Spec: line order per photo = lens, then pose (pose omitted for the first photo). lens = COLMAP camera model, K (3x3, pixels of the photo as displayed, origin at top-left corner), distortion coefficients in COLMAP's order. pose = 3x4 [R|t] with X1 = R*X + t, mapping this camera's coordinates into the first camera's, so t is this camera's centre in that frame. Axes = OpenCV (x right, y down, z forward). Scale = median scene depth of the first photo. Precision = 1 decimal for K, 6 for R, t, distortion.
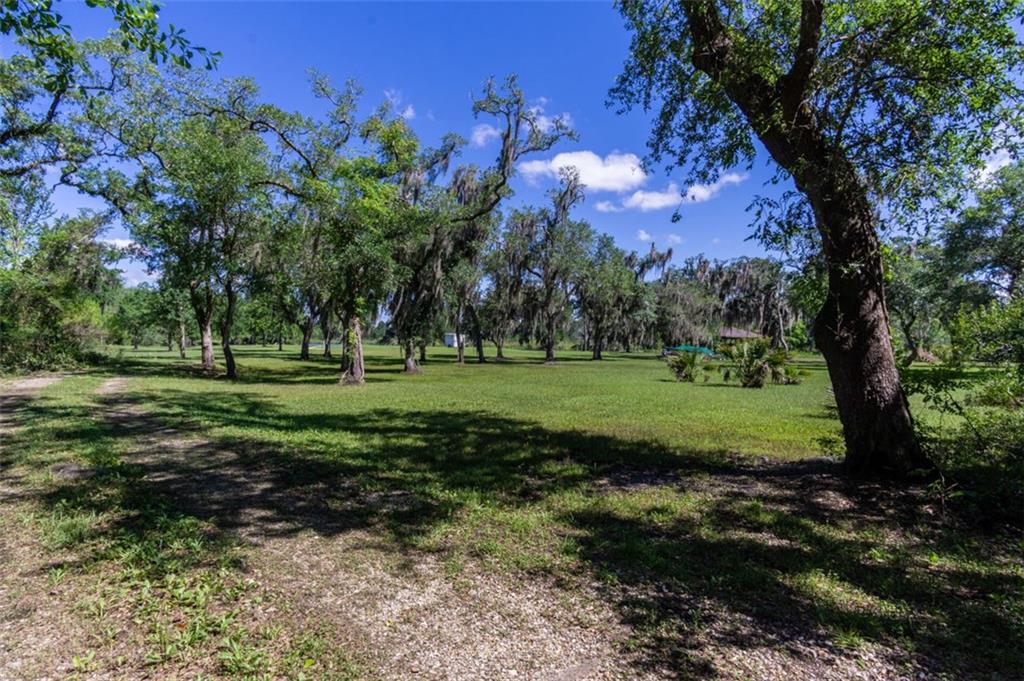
lens RADIAL K [[552.2, 0, 519.8], [0, 552.2, 351.7], [0, 0, 1]] dist [0.003305, 0.001757]
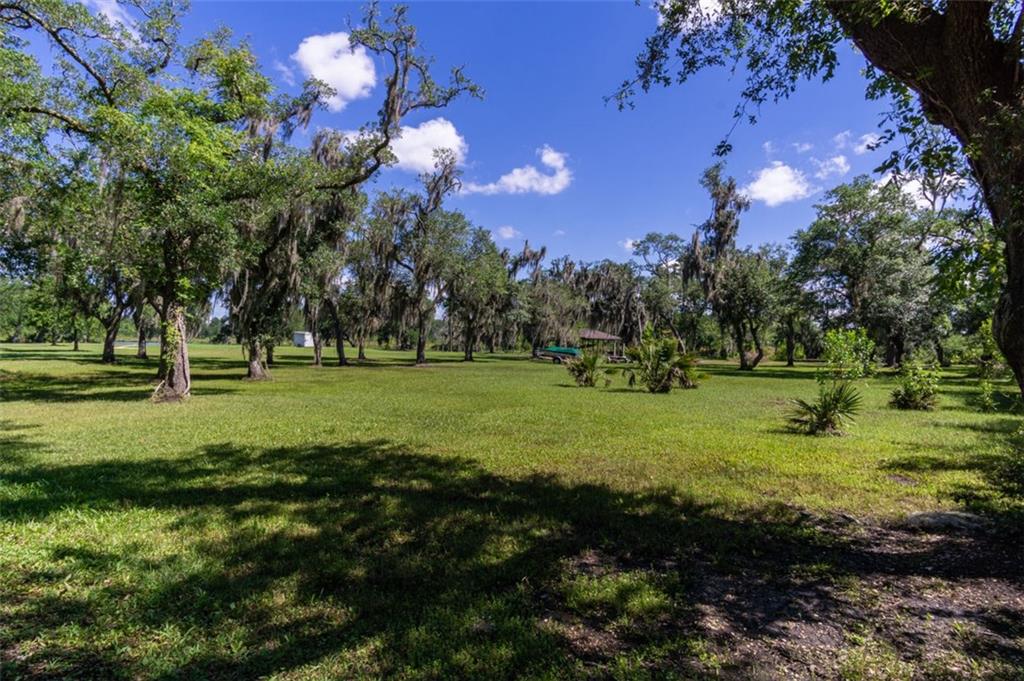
lens RADIAL K [[552.2, 0, 519.8], [0, 552.2, 351.7], [0, 0, 1]] dist [0.003305, 0.001757]
pose [[0.966853, 0.001839, 0.255328, -0.029066], [-0.001808, 0.999998, -0.000356, -0.002035], [-0.255328, -0.000118, 0.966854, 0.109616]]
